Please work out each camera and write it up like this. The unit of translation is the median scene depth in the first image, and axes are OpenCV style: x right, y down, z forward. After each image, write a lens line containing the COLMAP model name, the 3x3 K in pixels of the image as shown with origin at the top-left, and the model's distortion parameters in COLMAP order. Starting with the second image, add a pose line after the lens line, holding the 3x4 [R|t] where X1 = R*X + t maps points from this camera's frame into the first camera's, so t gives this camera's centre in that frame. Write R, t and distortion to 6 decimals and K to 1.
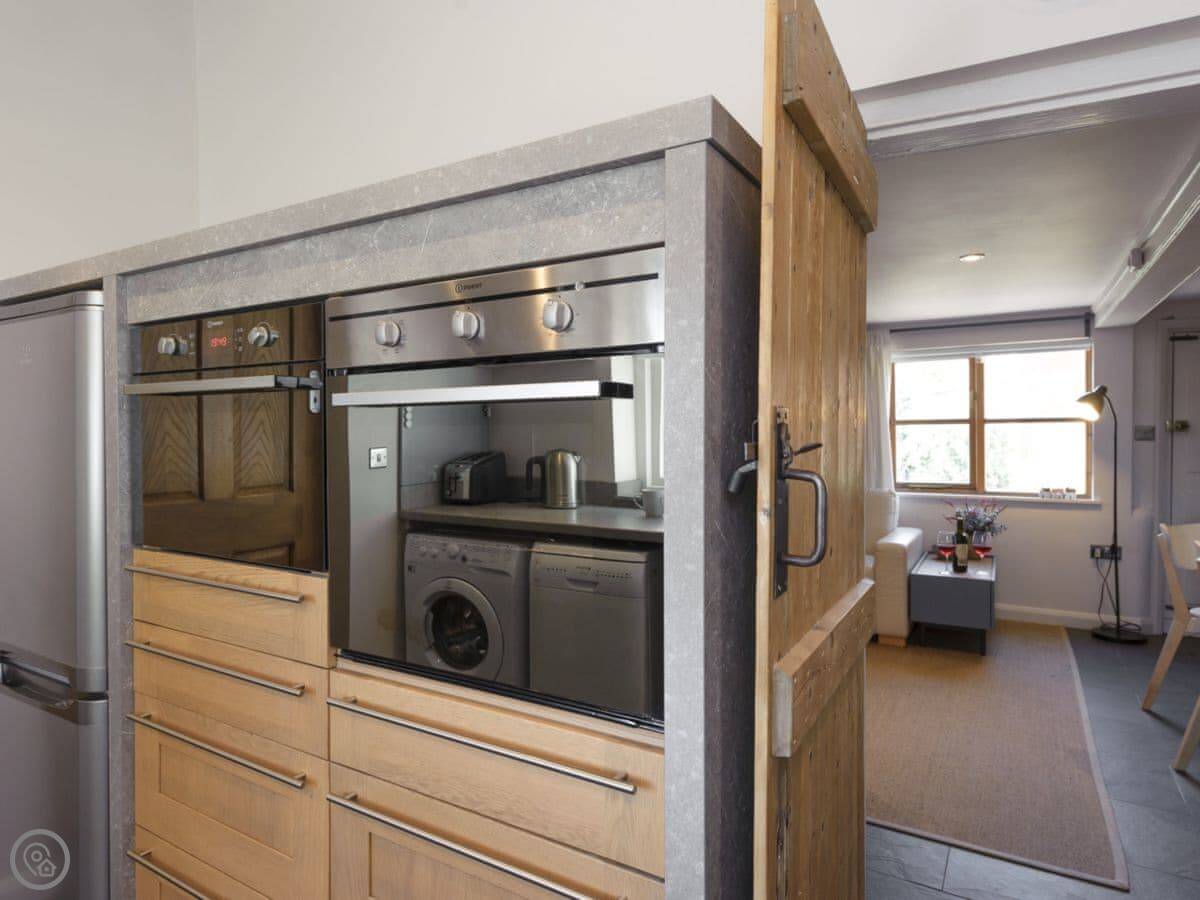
lens RADIAL K [[680.5, 0, 556.5], [0, 680.5, 435.1], [0, 0, 1]] dist [0.016307, -0.011106]
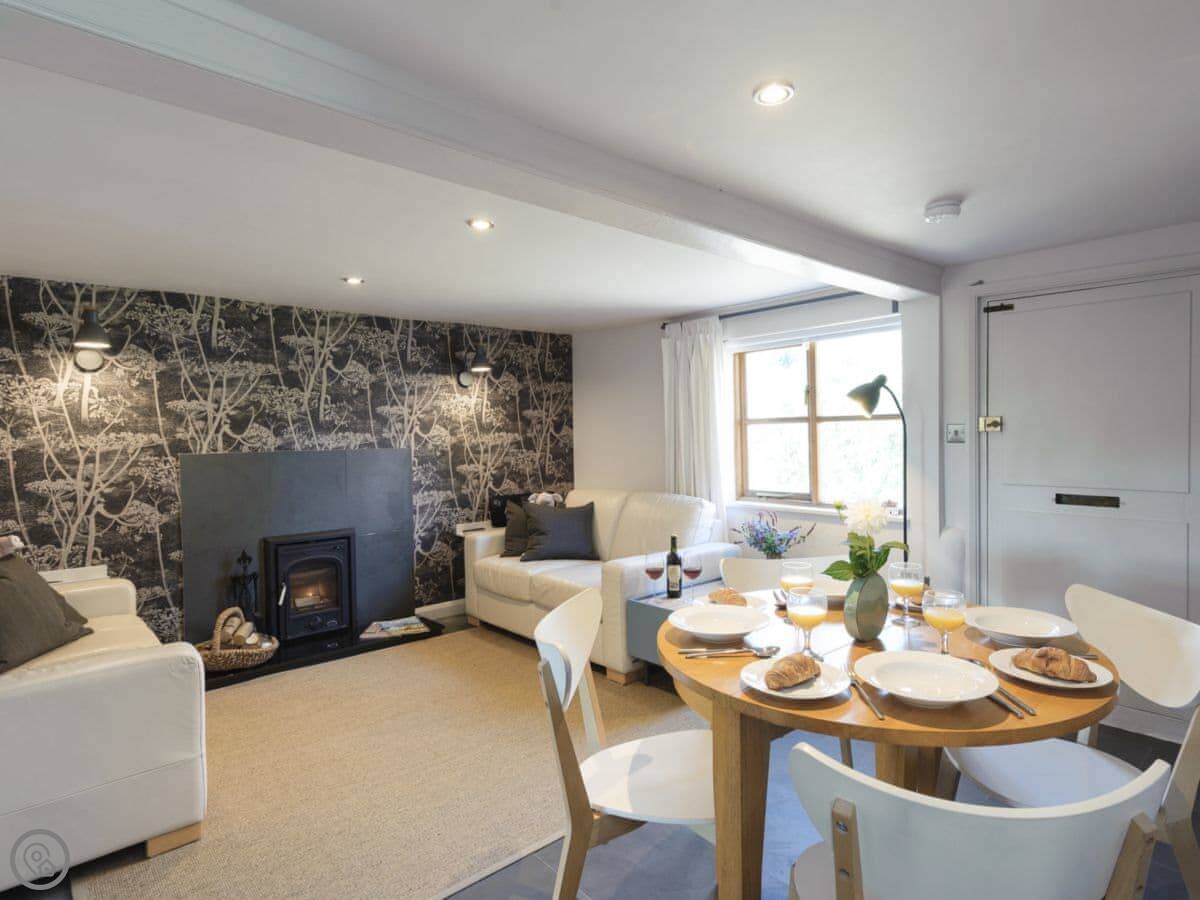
lens RADIAL K [[651.9, 0, 599.5], [0, 651.9, 452.3], [0, 0, 1]] dist [-0.001228, -0.000524]
pose [[0.974328, -0.006888, -0.225030, 0.611215], [0.014095, 0.999437, 0.030440, -0.009408], [0.224694, -0.032830, 0.973876, 0.178911]]
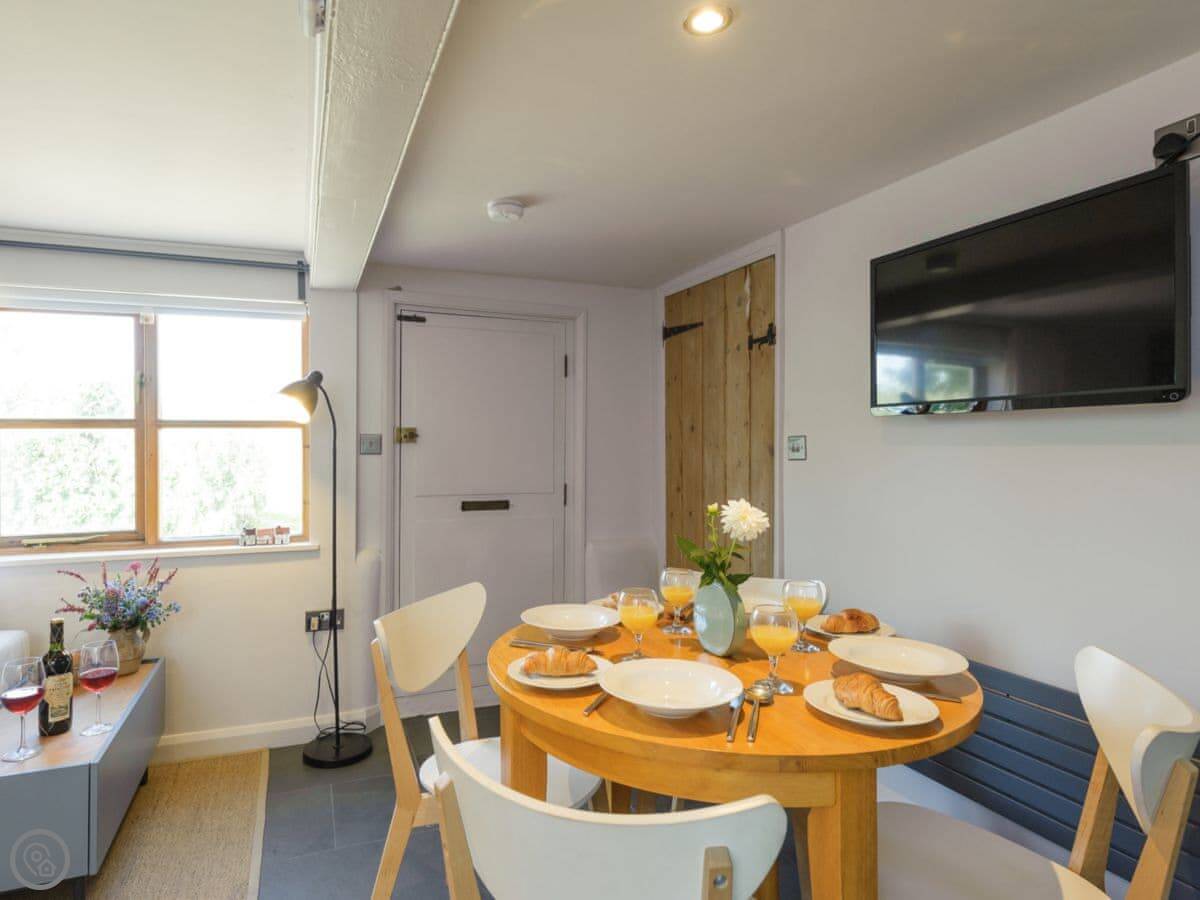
lens RADIAL K [[680.5, 0, 593.9], [0, 680.5, 449.6], [0, 0, 1]] dist [0.016307, -0.011106]
pose [[0.545482, -0.001909, 0.838121, 0.374219], [0.001542, 0.999998, 0.001274, 0.001811], [-0.838121, 0.000597, 0.545484, 0.399789]]
